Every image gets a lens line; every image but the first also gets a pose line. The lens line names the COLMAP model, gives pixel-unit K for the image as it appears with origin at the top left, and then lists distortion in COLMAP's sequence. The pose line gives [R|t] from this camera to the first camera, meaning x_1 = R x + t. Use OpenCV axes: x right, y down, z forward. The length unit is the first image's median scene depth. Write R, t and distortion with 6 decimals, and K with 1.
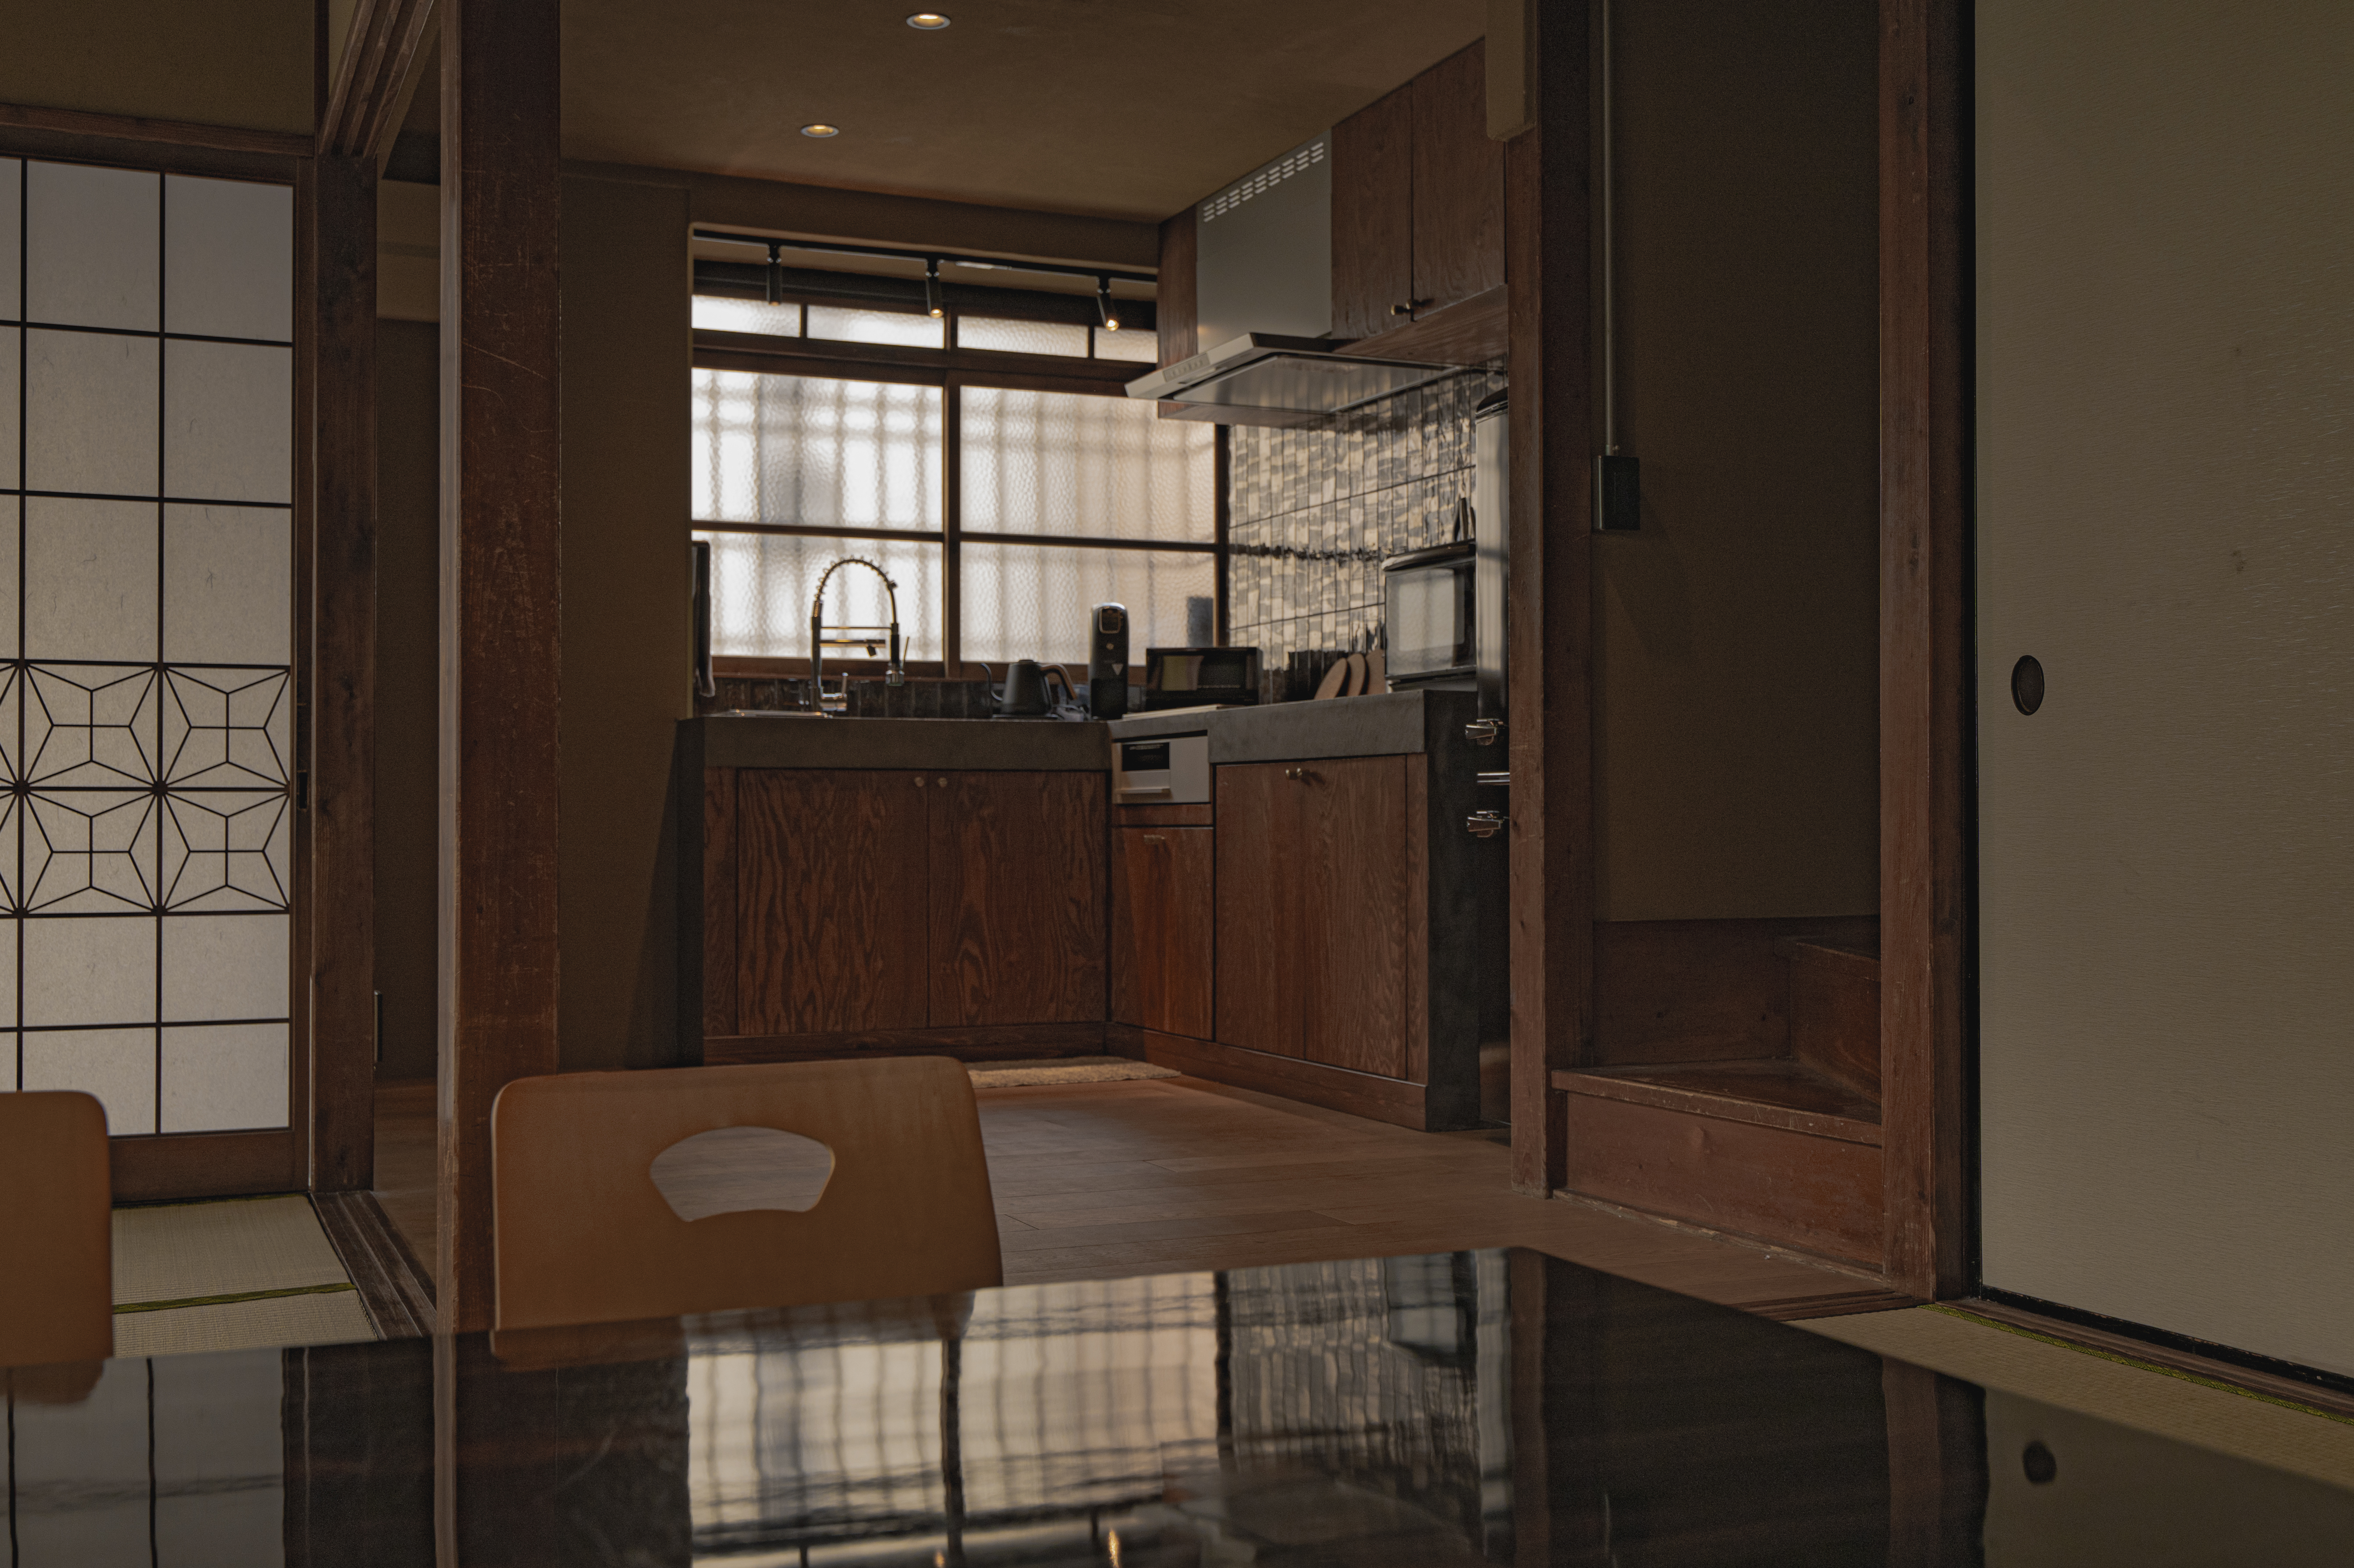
lens RADIAL K [[2408.2, 0, 1178.9], [0, 2408.2, 788.3], [0, 0, 1]] dist [-0.003110, 0.000000]
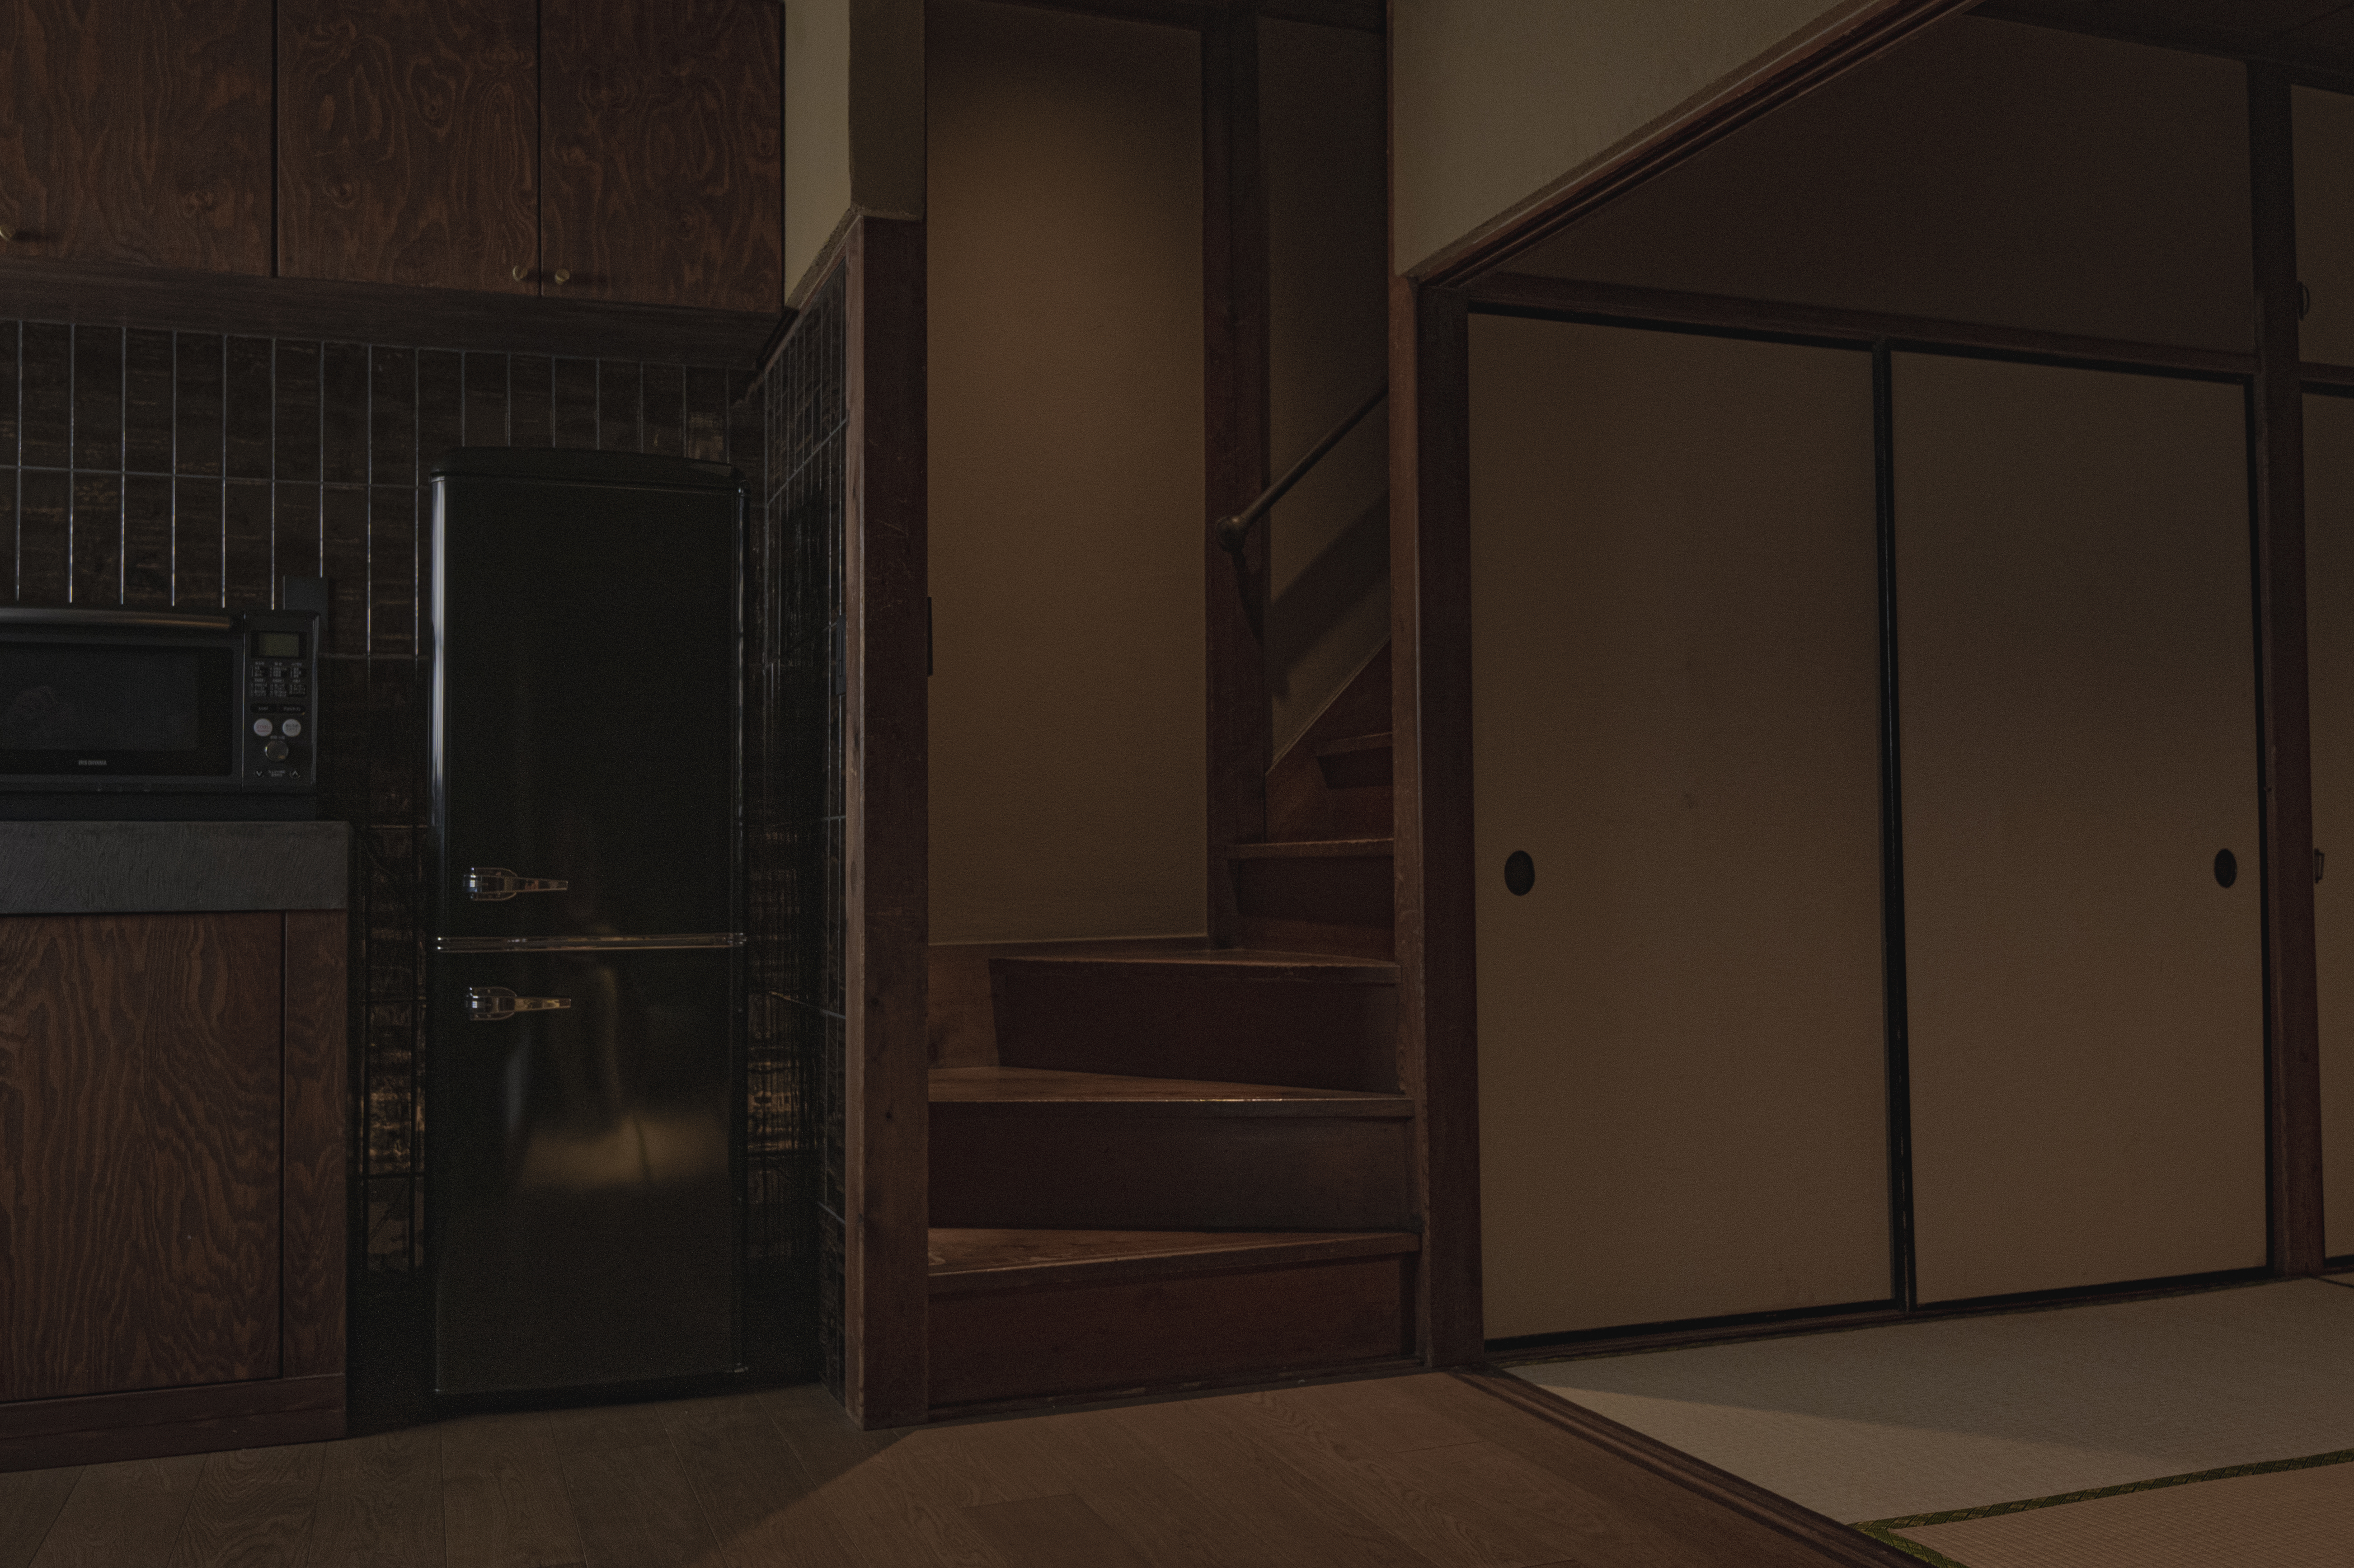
lens RADIAL K [[2025.5, 0, 1177.0], [0, 2025.5, 795.3], [0, 0, 1]] dist [-0.003796, 0.004654]
pose [[0.051972, 0.041107, 0.997802, -0.413902], [-0.004213, 0.999153, -0.040943, -0.021094], [-0.998640, -0.002076, 0.052101, 0.604628]]
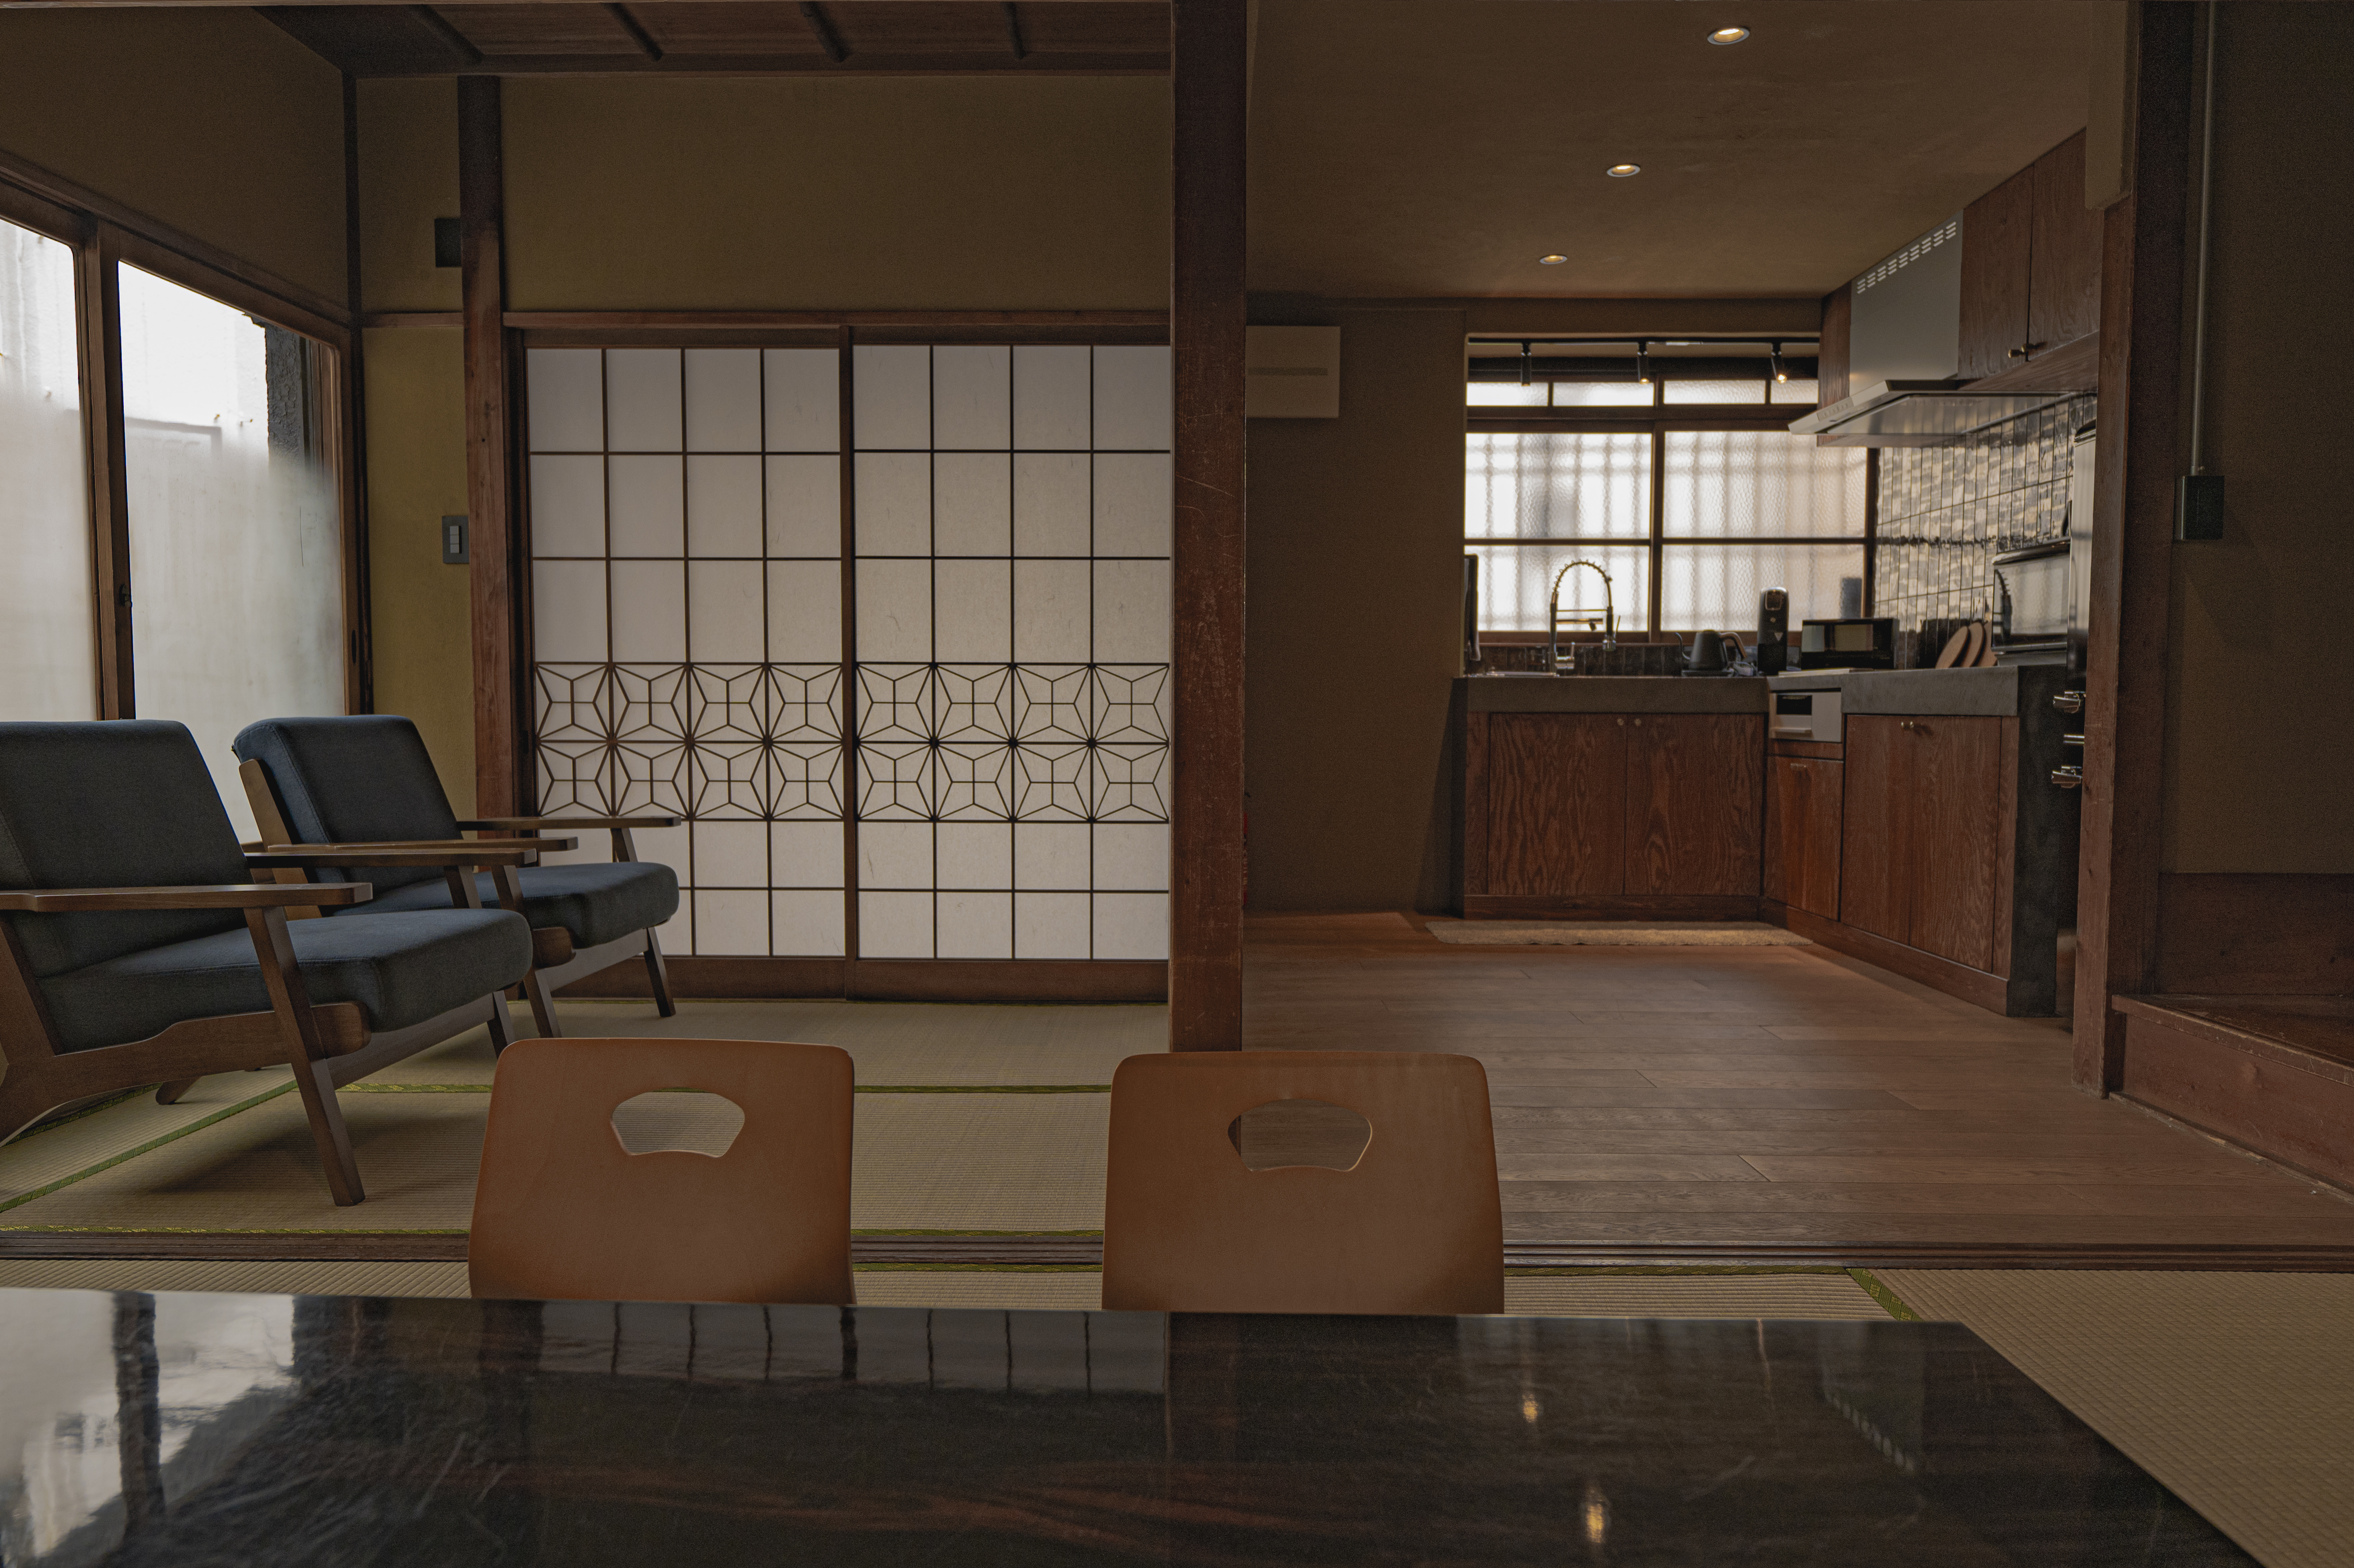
lens RADIAL K [[1525.9, 0, 1163.8], [0, 1525.9, 796.2], [0, 0, 1]] dist [-0.001759, -0.001910]
pose [[0.905745, 0.029555, -0.422791, 0.030888], [0.002003, 0.997256, 0.074003, -0.027561], [0.423818, -0.067875, 0.903200, 0.080431]]
